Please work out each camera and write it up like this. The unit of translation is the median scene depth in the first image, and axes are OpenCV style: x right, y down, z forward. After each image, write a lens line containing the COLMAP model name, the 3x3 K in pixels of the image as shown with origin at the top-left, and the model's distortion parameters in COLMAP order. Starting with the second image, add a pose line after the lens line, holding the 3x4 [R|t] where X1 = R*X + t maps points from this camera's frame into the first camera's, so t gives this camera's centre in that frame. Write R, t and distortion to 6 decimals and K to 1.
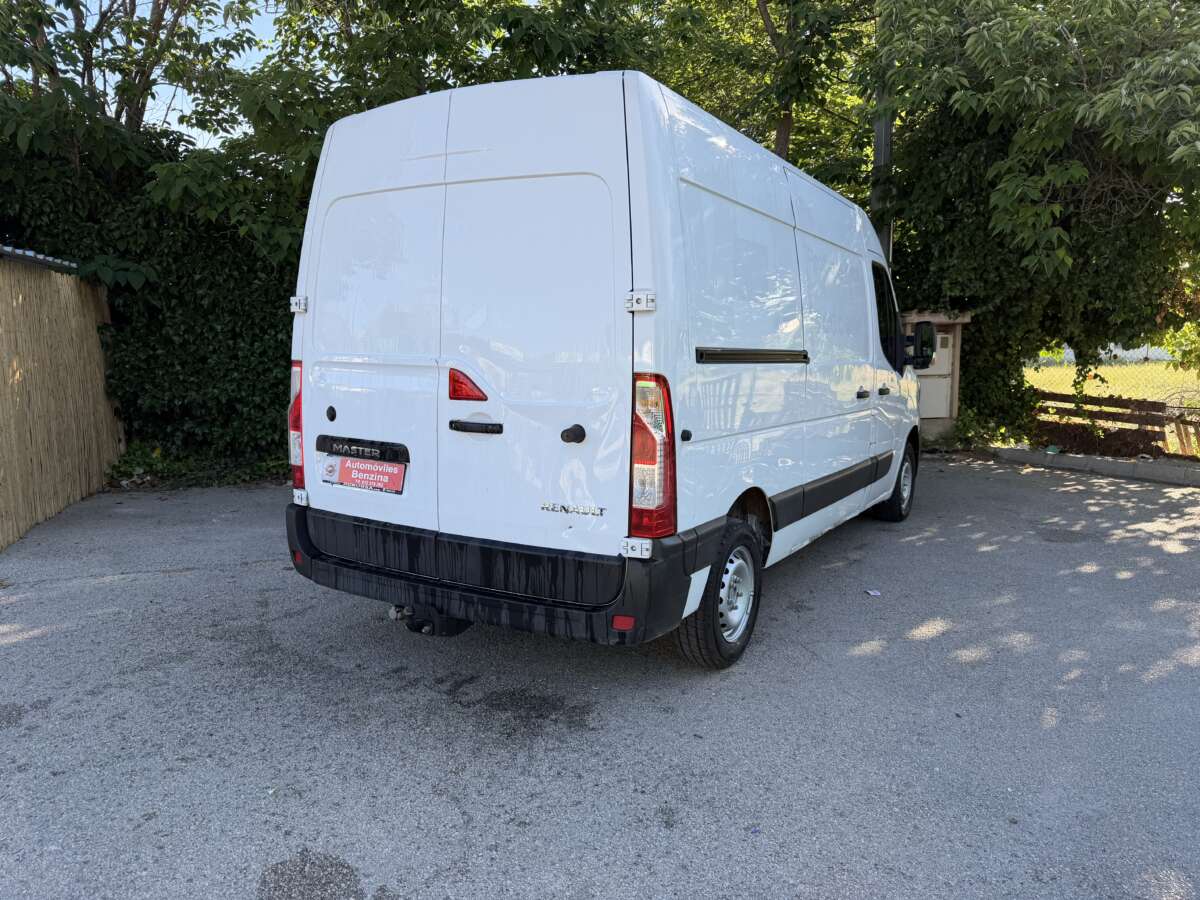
lens RADIAL K [[853.5, 0, 599.2], [0, 853.5, 452.8], [0, 0, 1]] dist [0.016958, -0.024300]
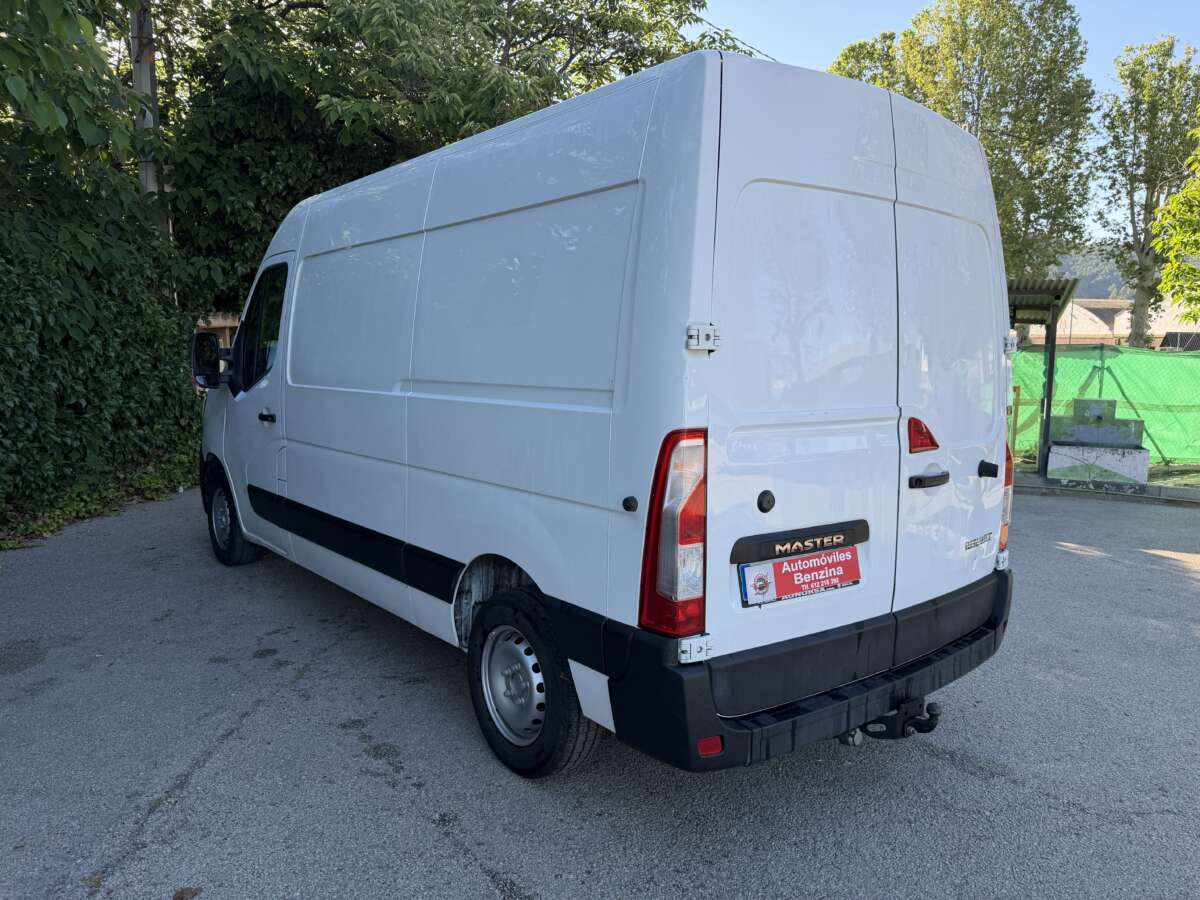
lens RADIAL K [[853.5, 0, 601.3], [0, 853.5, 446.2], [0, 0, 1]] dist [0.016958, -0.024300]
pose [[0.347253, -0.114801, 0.930718, -0.462696], [0.110882, 0.990543, 0.080810, -0.074436], [-0.931193, 0.075139, 0.356699, 0.418131]]
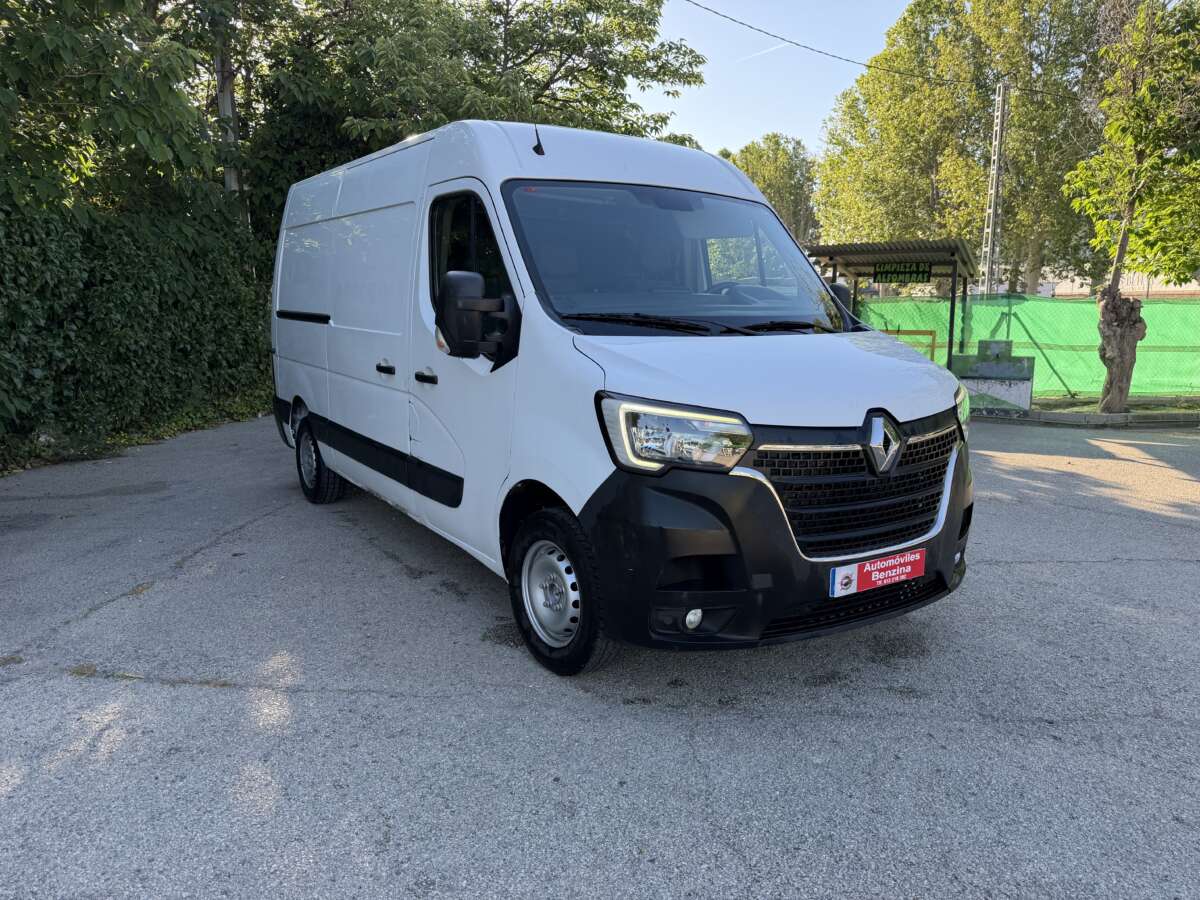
lens RADIAL K [[853.5, 0, 595.4], [0, 853.5, 452.5], [0, 0, 1]] dist [0.016958, -0.024300]
pose [[0.442226, -0.155715, 0.883283, -0.686948], [0.123791, 0.985985, 0.111843, -0.020975], [-0.888320, 0.059883, 0.455304, 0.139228]]
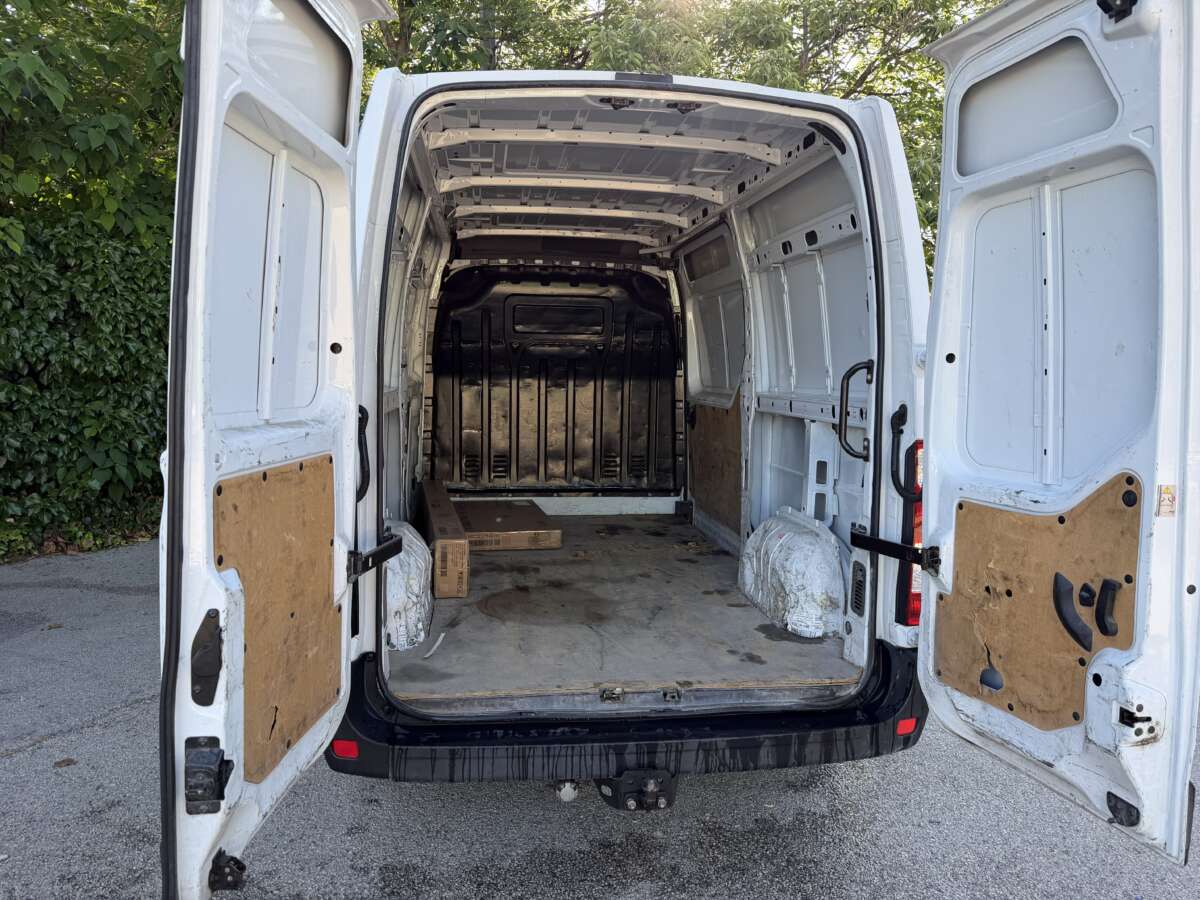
lens RADIAL K [[853.5, 0, 588.4], [0, 853.5, 445.7], [0, 0, 1]] dist [0.016958, -0.024300]
pose [[0.790471, -0.062631, 0.609288, -0.289219], [0.073150, 0.997292, 0.007613, -0.042286], [-0.608115, 0.038552, 0.792912, 0.192848]]
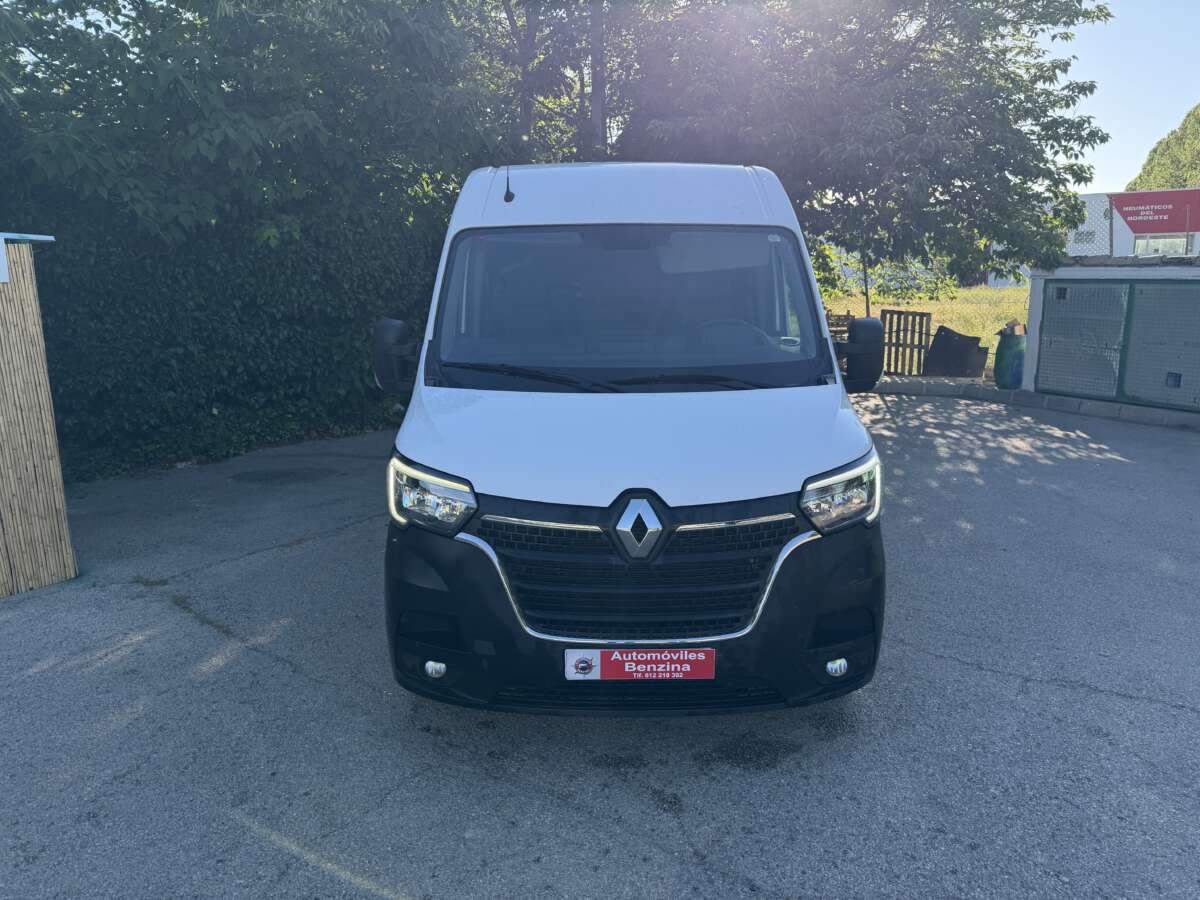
lens RADIAL K [[853.5, 0, 594.9], [0, 853.5, 447.9], [0, 0, 1]] dist [0.016958, -0.024300]
pose [[0.857460, -0.118256, 0.500777, -0.471858], [0.085389, 0.992440, 0.088152, -0.031140], [-0.507416, -0.032826, 0.861076, -0.098366]]
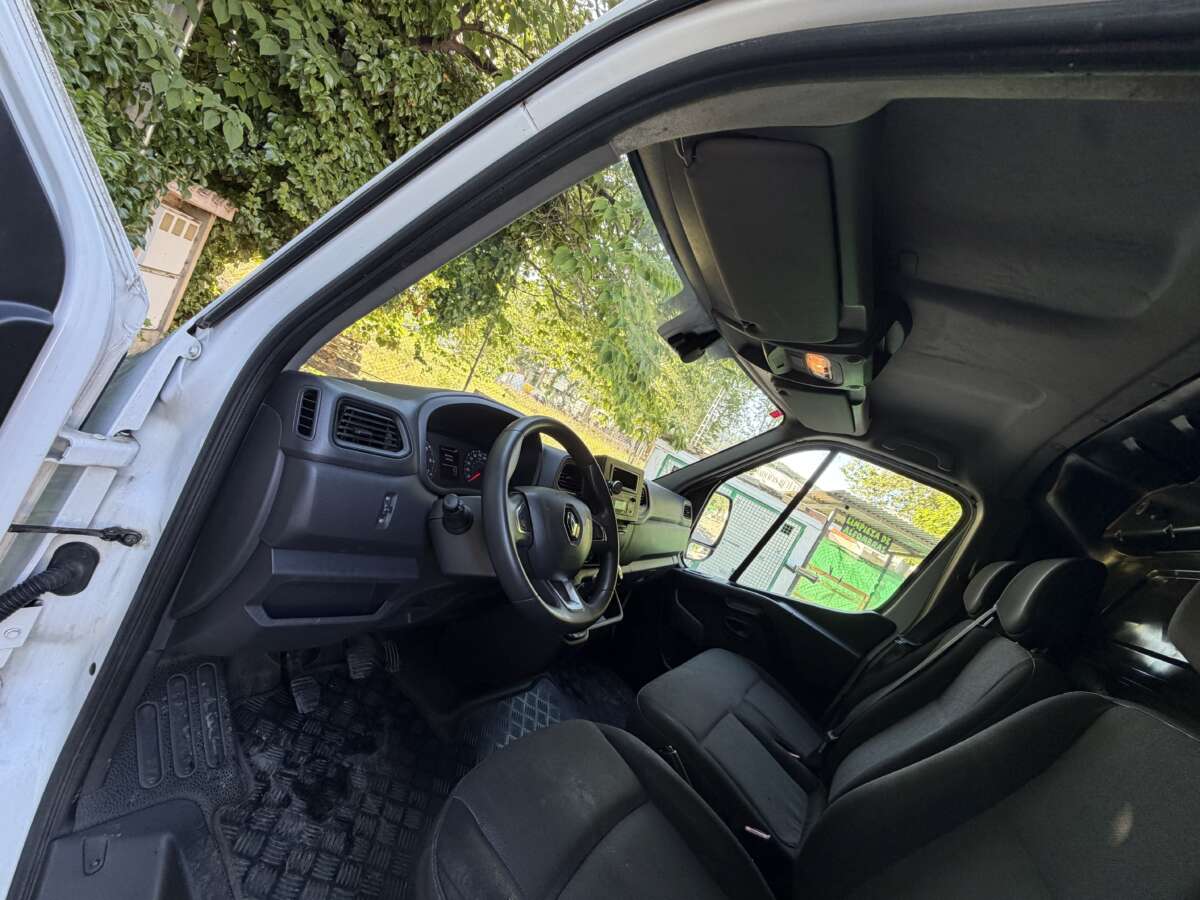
lens RADIAL K [[476.9, 0, 596.8], [0, 476.9, 448.8], [0, 0, 1]] dist [0.000479, -0.000861]
pose [[0.038709, -0.050214, 0.997988, 0.019927], [-0.336663, 0.939690, 0.060339, -0.138909], [-0.940829, -0.338321, 0.019469, 0.874880]]
